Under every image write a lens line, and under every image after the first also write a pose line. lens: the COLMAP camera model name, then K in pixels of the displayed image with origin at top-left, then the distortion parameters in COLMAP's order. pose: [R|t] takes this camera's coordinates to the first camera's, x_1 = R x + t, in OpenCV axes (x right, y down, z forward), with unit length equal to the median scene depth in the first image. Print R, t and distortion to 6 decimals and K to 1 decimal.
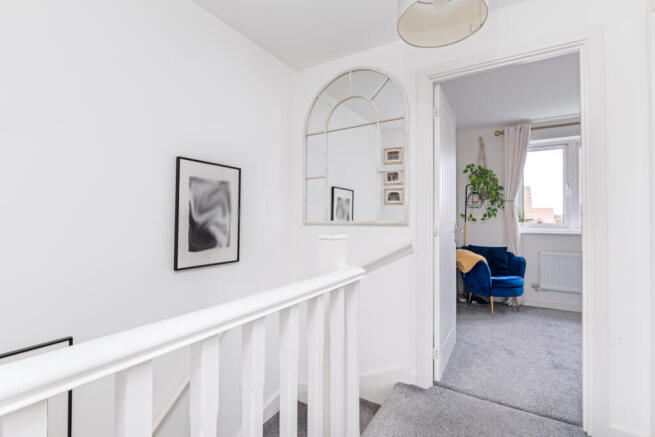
lens RADIAL K [[296.8, 0, 330.0], [0, 296.8, 213.5], [0, 0, 1]] dist [-0.001166, 0.000214]
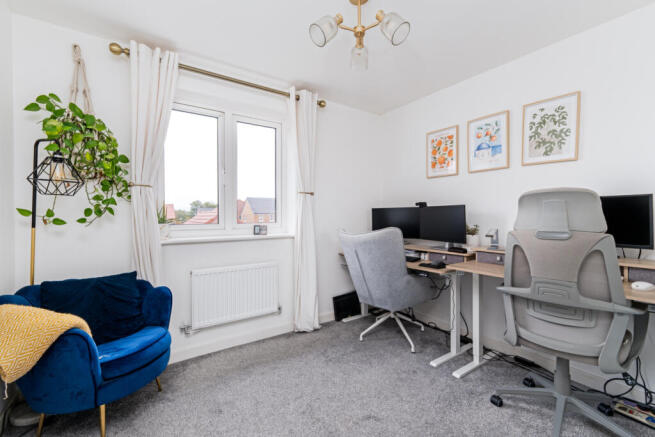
lens RADIAL K [[279.3, 0, 328.0], [0, 279.3, 216.3], [0, 0, 1]] dist [0.002598, 0.000101]
pose [[0.405555, -0.011657, 0.913996, 0.272780], [-0.006004, 0.999863, 0.015416, 0.004200], [-0.914051, -0.011740, 0.405429, 0.473395]]
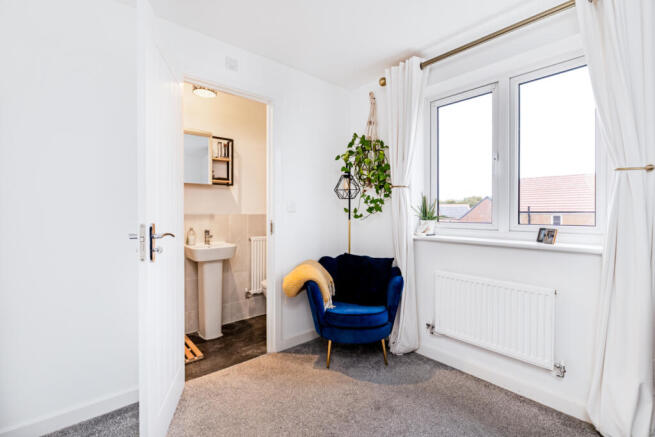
lens RADIAL K [[279.3, 0, 323.0], [0, 279.3, 214.8], [0, 0, 1]] dist [0.002598, 0.000101]
pose [[0.961202, -0.001942, -0.275838, 0.604029], [0.008194, 0.999735, 0.021513, 0.003508], [0.275723, -0.022938, 0.960964, 0.375120]]
